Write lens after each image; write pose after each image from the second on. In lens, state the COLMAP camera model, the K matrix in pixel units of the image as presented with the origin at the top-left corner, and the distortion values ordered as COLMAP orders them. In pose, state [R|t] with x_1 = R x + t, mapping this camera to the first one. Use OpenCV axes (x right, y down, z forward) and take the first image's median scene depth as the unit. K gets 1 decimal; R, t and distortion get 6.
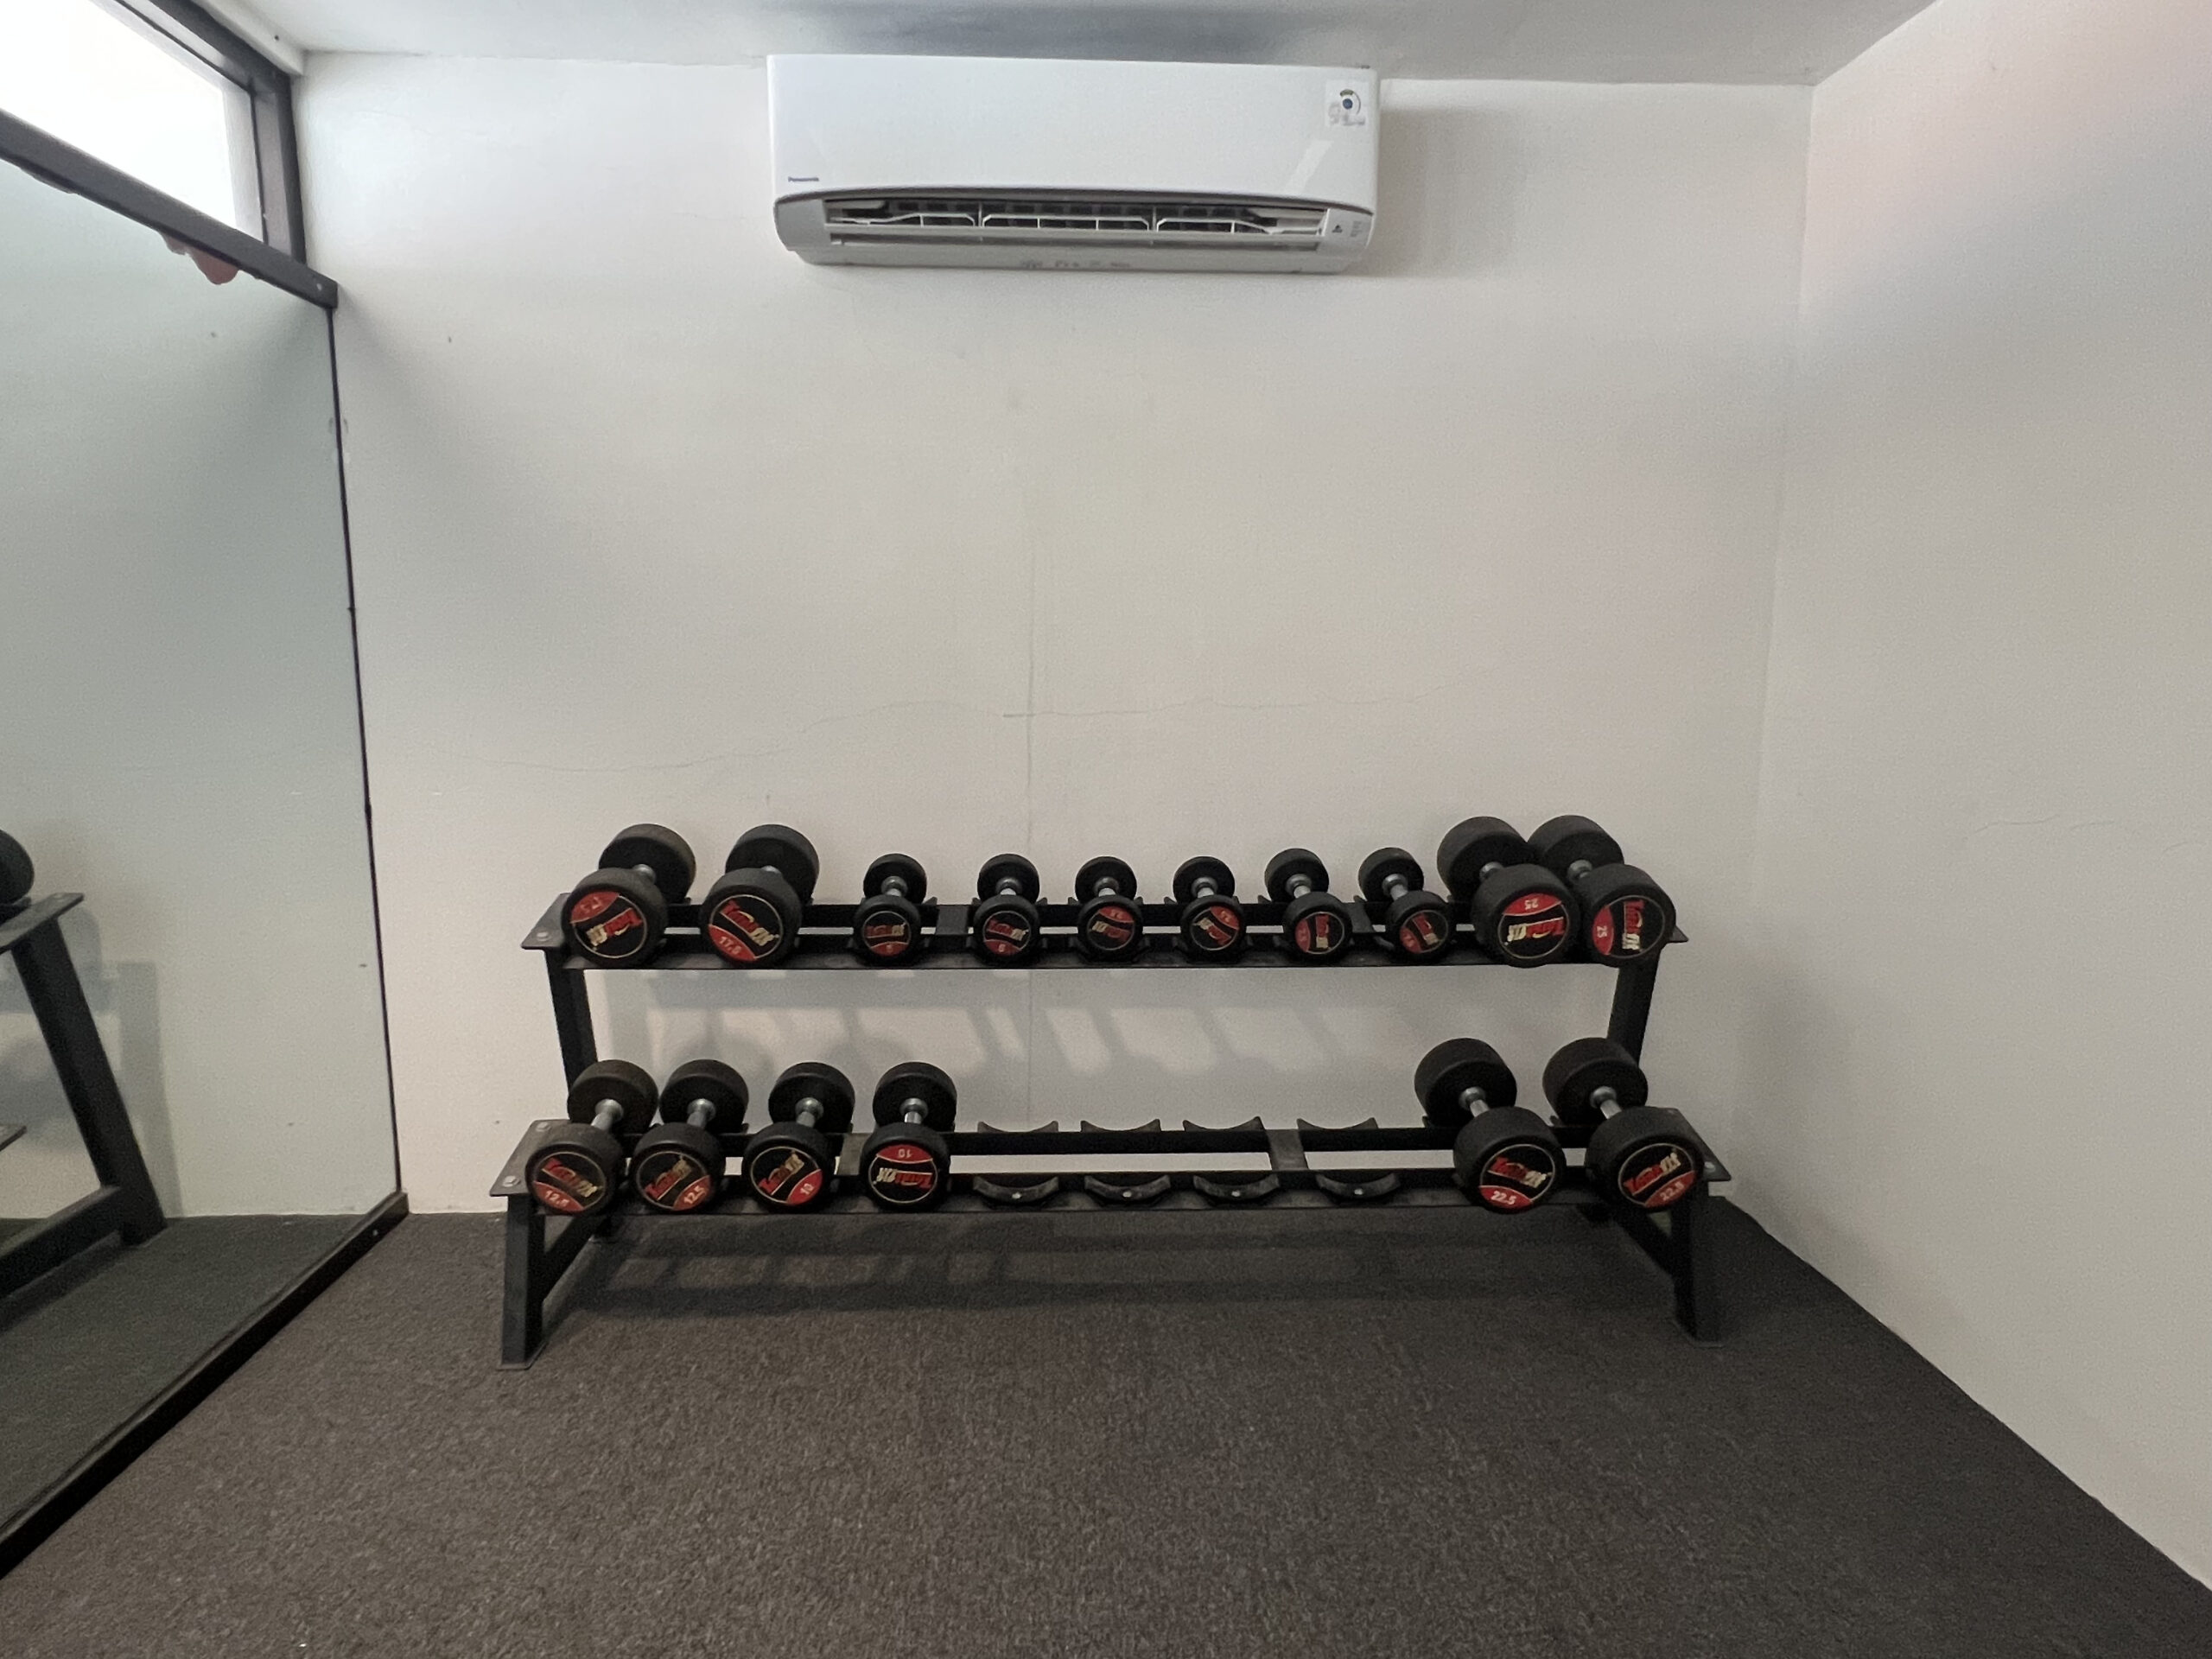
lens RADIAL K [[1291.2, 0, 1110.8], [0, 1291.2, 828.8], [0, 0, 1]] dist [0.000858, -0.000235]
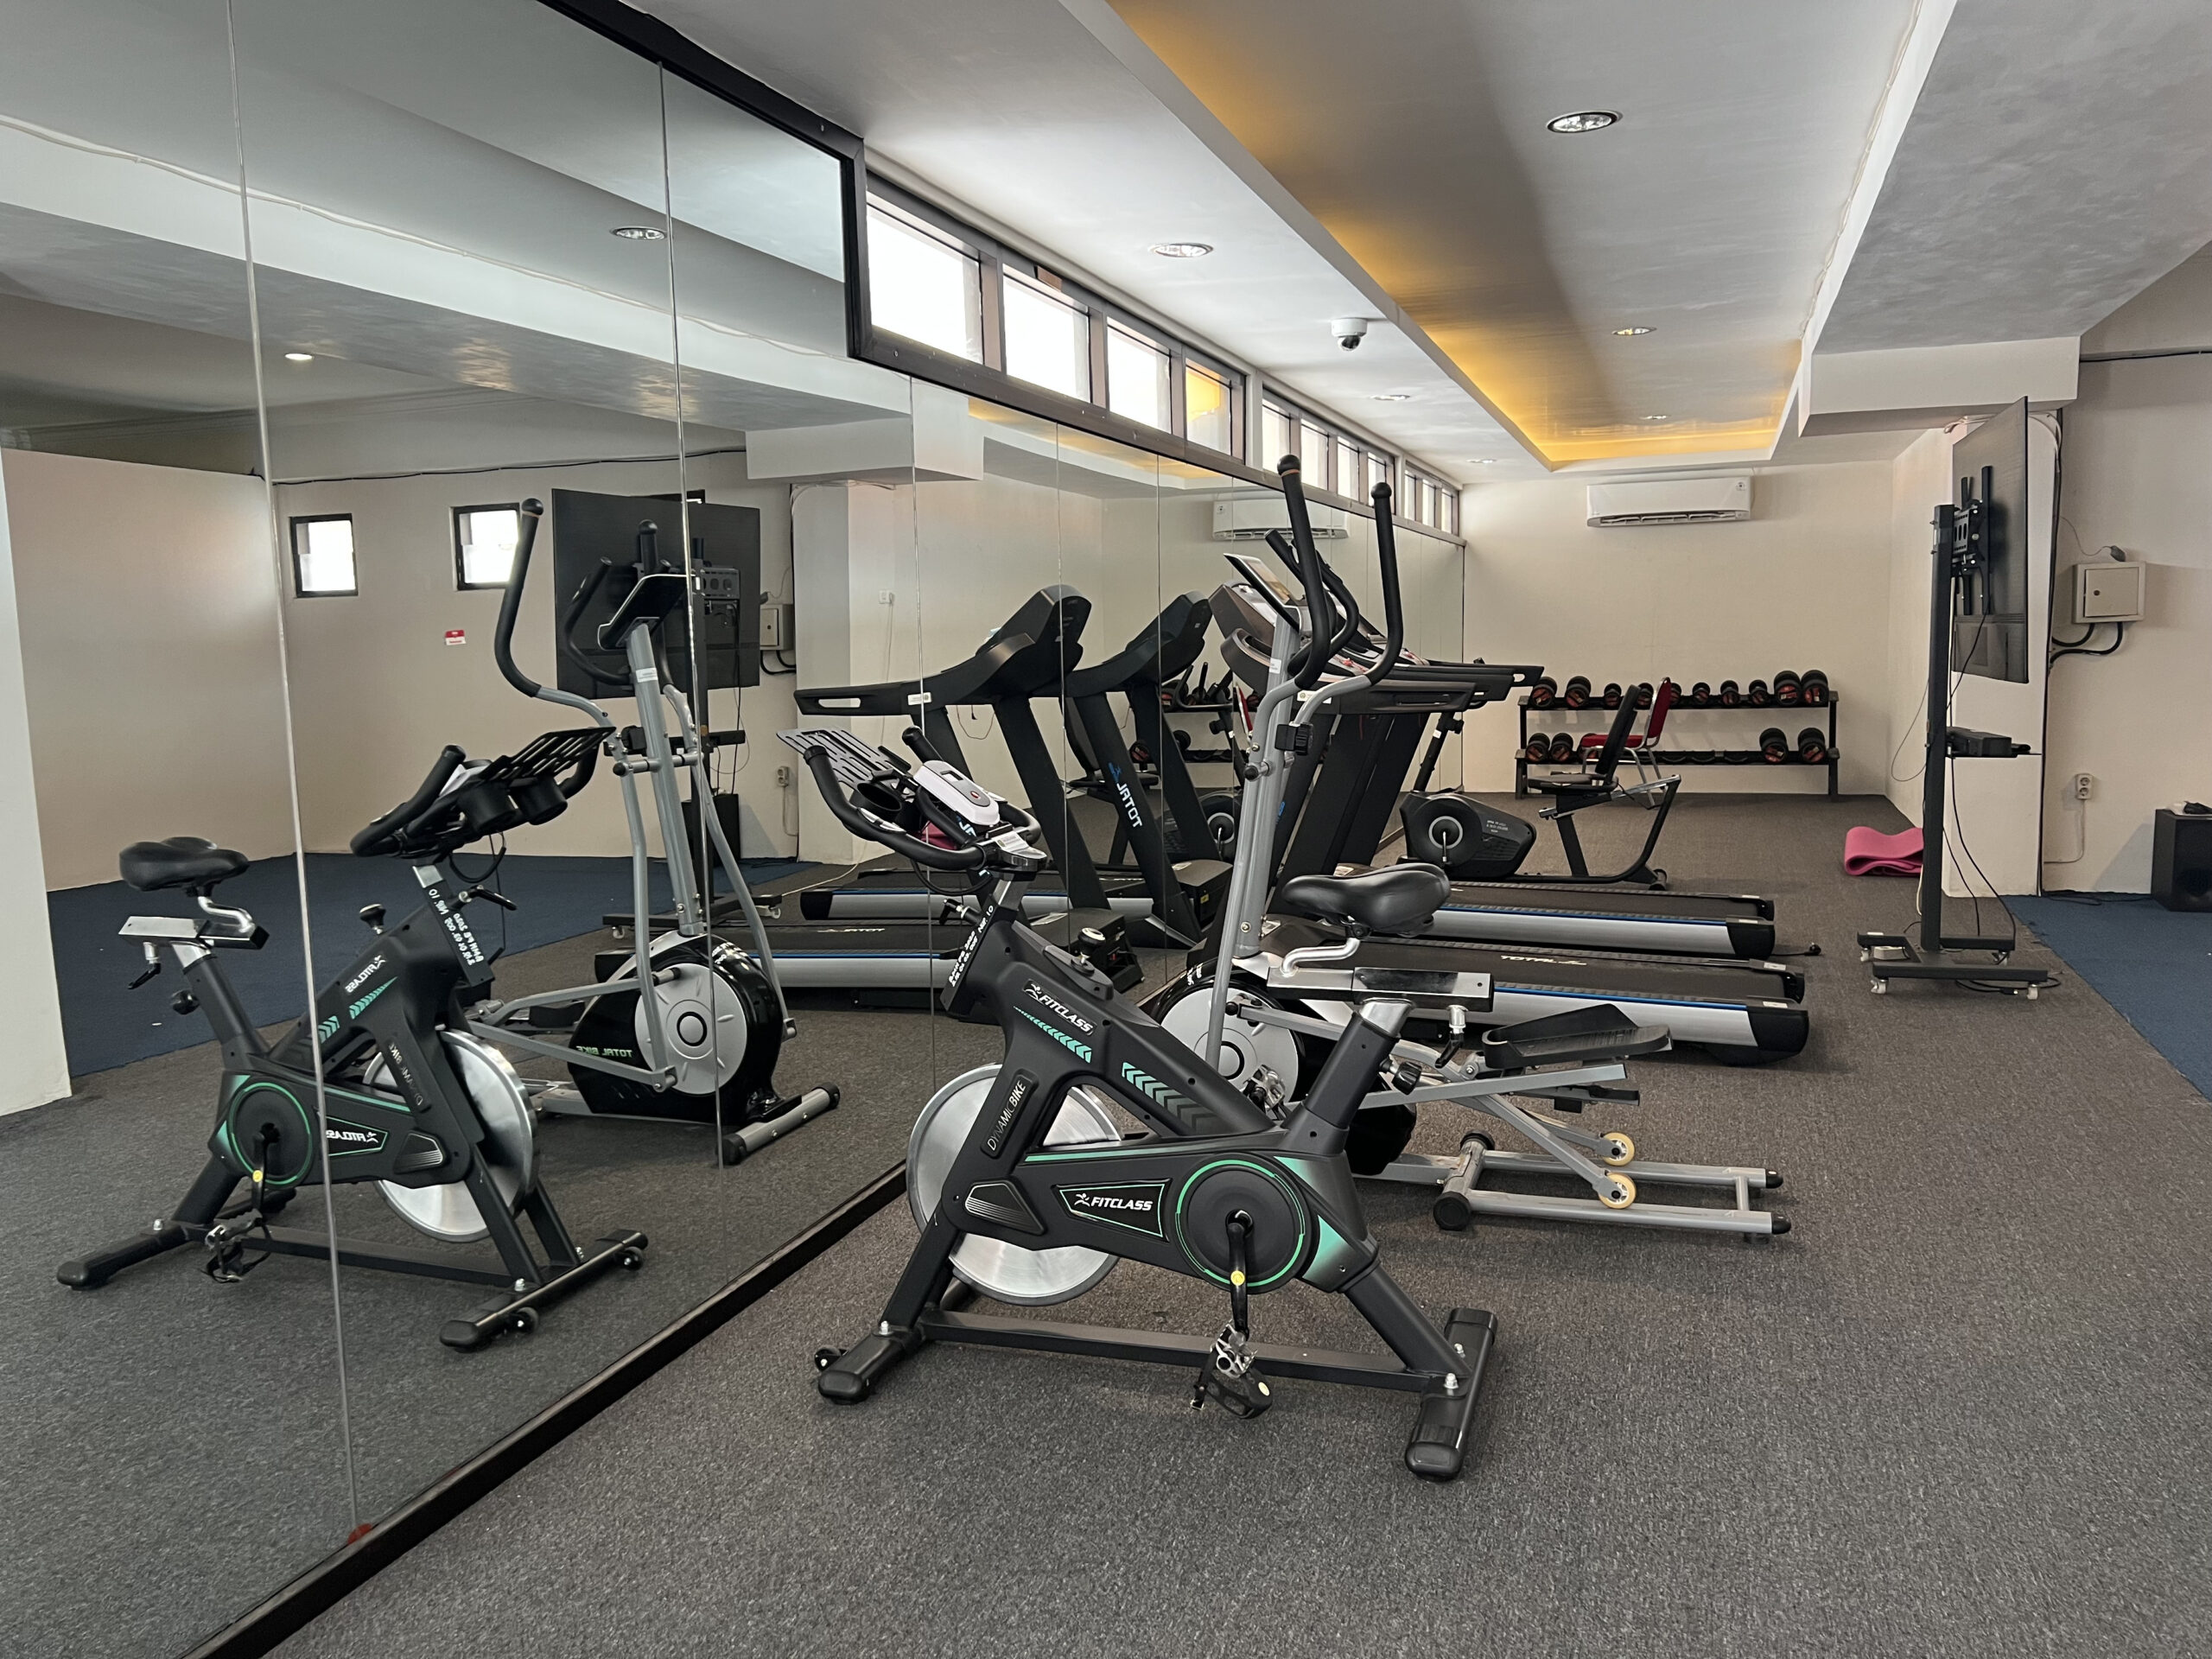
lens RADIAL K [[1670.4, 0, 1102.1], [0, 1670.4, 827.6], [0, 0, 1]] dist [0.004293, 0.000880]
pose [[0.927876, 0.010194, -0.372749, 0.263753], [-0.040669, 0.996430, -0.073988, 0.841174], [0.370664, 0.083811, 0.924978, -3.921361]]
